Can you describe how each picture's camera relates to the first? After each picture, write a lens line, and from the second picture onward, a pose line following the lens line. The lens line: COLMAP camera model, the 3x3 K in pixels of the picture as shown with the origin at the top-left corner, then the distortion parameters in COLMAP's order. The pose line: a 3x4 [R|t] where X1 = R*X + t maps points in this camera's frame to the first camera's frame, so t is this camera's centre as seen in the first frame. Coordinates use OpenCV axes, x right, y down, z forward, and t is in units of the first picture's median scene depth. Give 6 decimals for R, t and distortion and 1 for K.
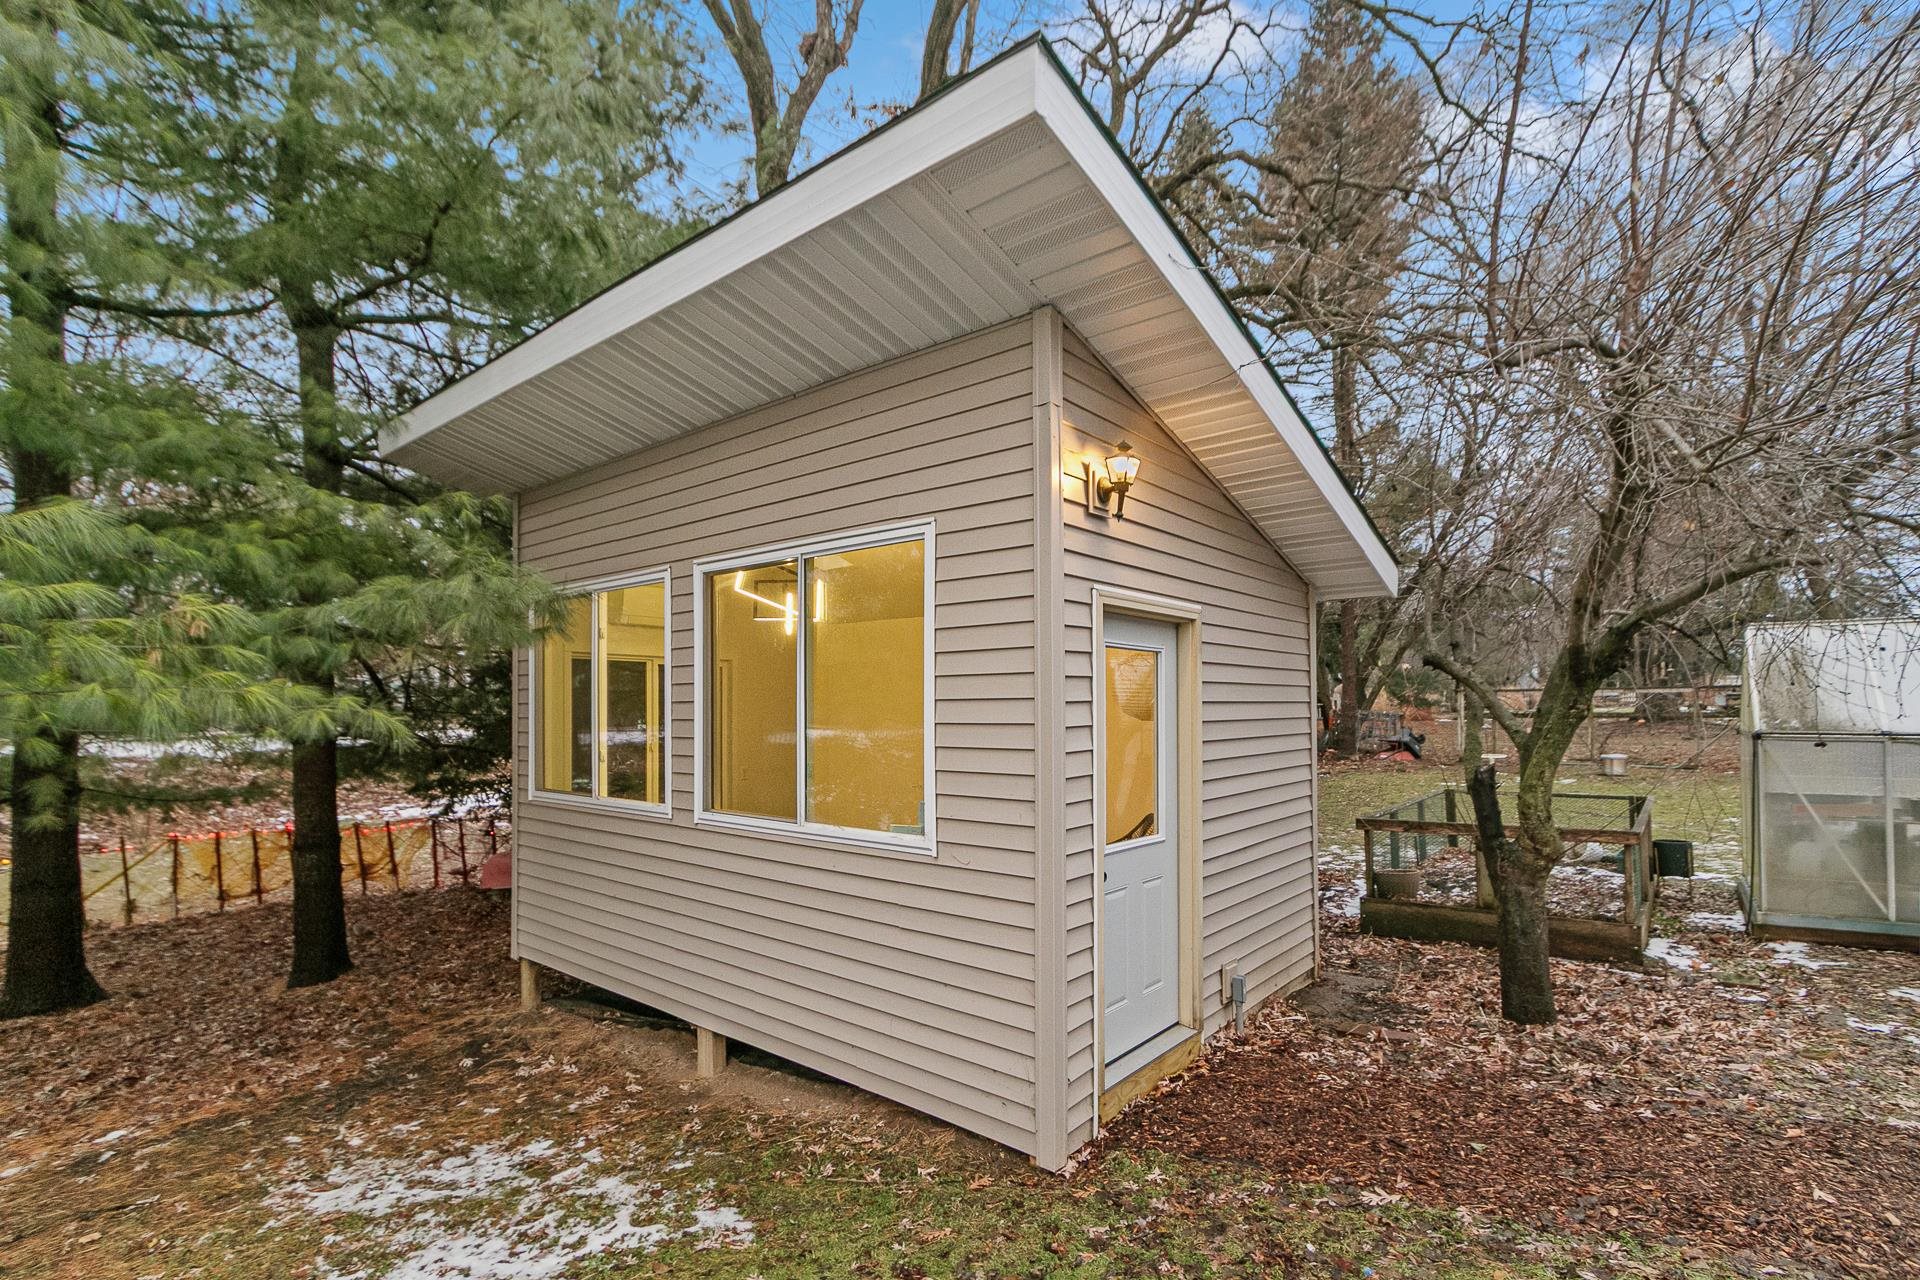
lens RADIAL K [[905.4, 0, 932.0], [0, 905.4, 690.9], [0, 0, 1]] dist [0.001590, 0.000027]
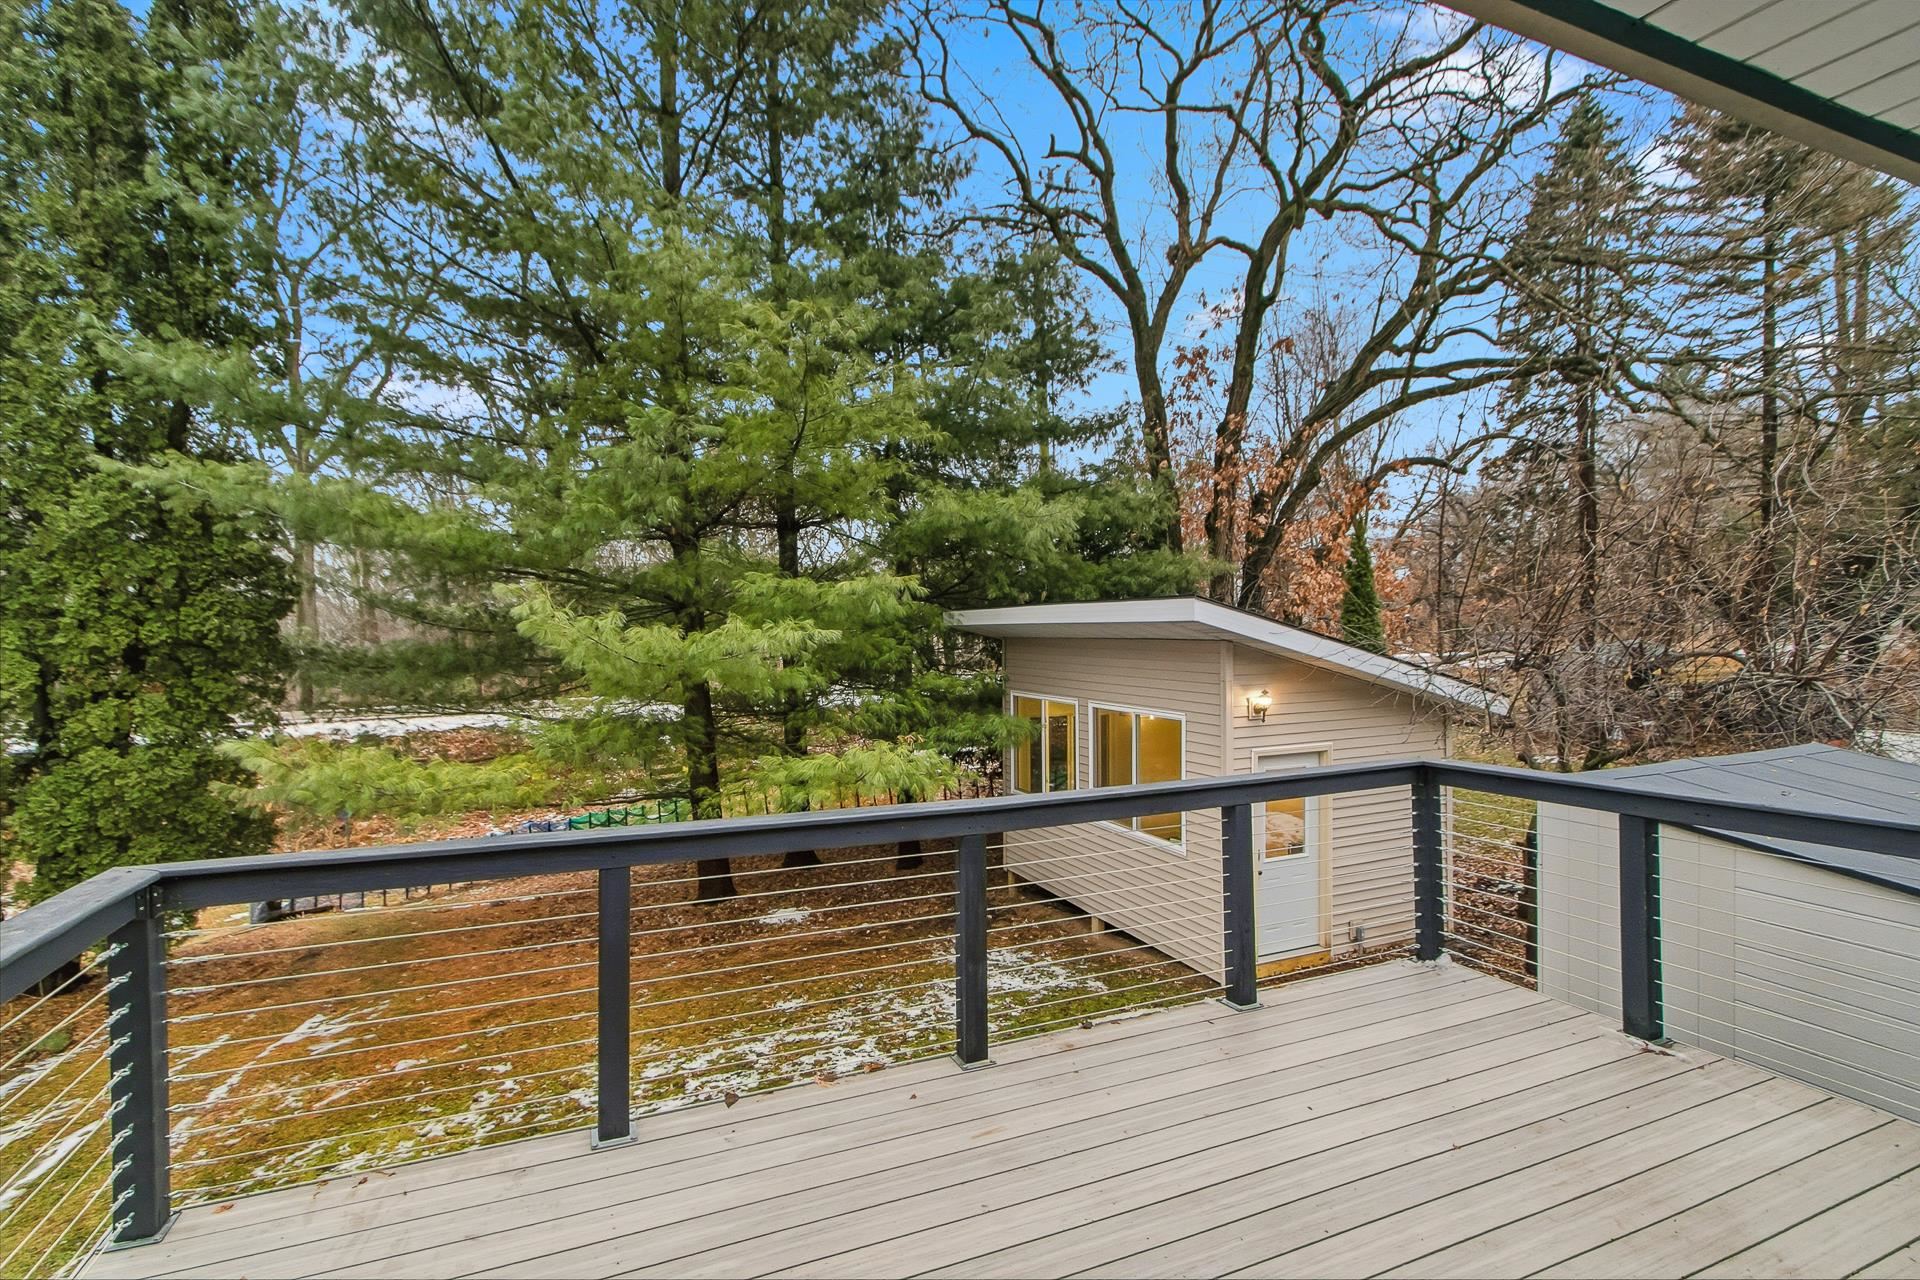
lens RADIAL K [[888.7, 0, 945.2], [0, 888.7, 640.0], [0, 0, 1]] dist [0.003755, 0.000284]
pose [[0.906175, 0.005665, -0.422865, 0.386846], [0.009097, 0.999418, 0.032883, -0.434304], [0.422805, -0.033644, 0.905596, -1.271237]]
